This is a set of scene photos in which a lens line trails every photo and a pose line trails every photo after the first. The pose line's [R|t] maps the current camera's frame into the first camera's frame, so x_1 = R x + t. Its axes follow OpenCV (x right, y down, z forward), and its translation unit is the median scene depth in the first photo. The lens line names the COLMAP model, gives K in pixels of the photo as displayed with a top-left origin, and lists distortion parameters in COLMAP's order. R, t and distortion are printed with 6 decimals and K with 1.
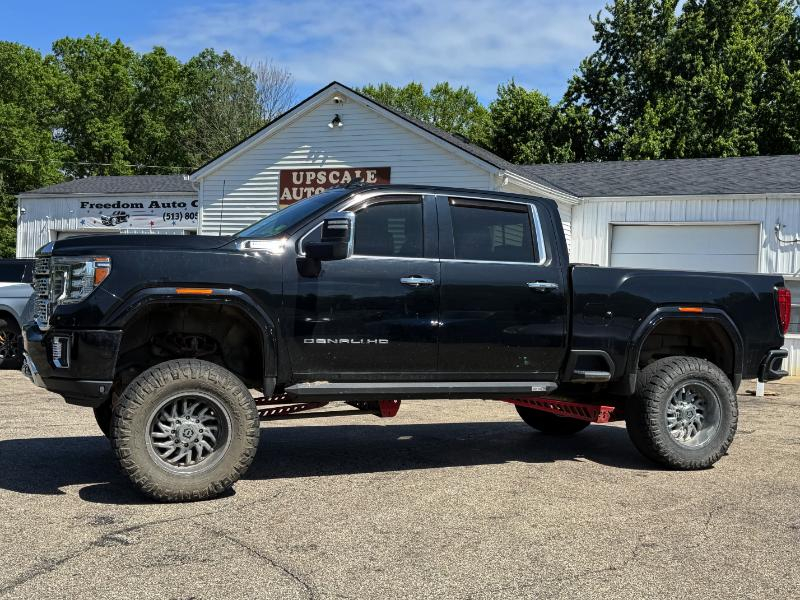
lens RADIAL K [[893.5, 0, 399.4], [0, 893.5, 302.5], [0, 0, 1]] dist [0.196638, -0.435504]
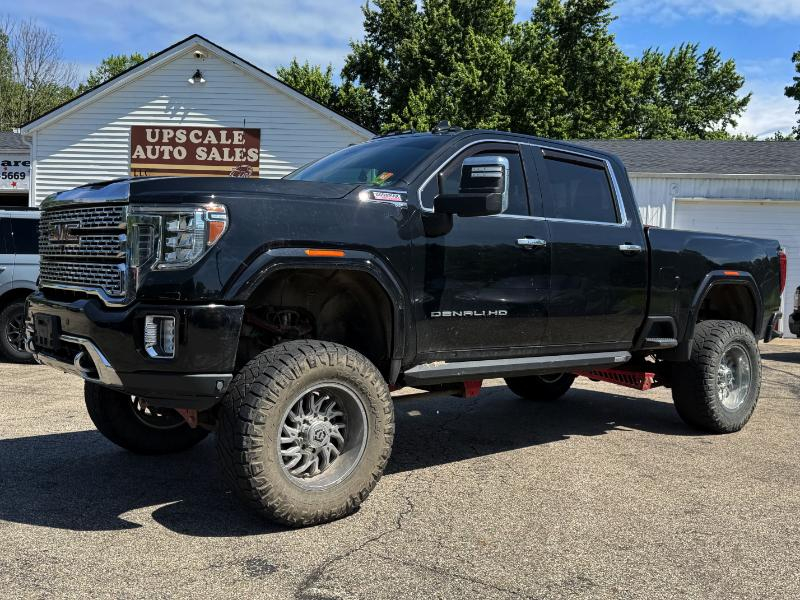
lens RADIAL K [[796.7, 0, 398.0], [0, 796.7, 301.9], [0, 0, 1]] dist [0.197263, -0.449363]
pose [[0.952748, -0.016523, 0.303313, -0.310744], [0.003999, 0.999115, 0.041865, 0.000607], [-0.303736, -0.038674, 0.951971, 0.268561]]
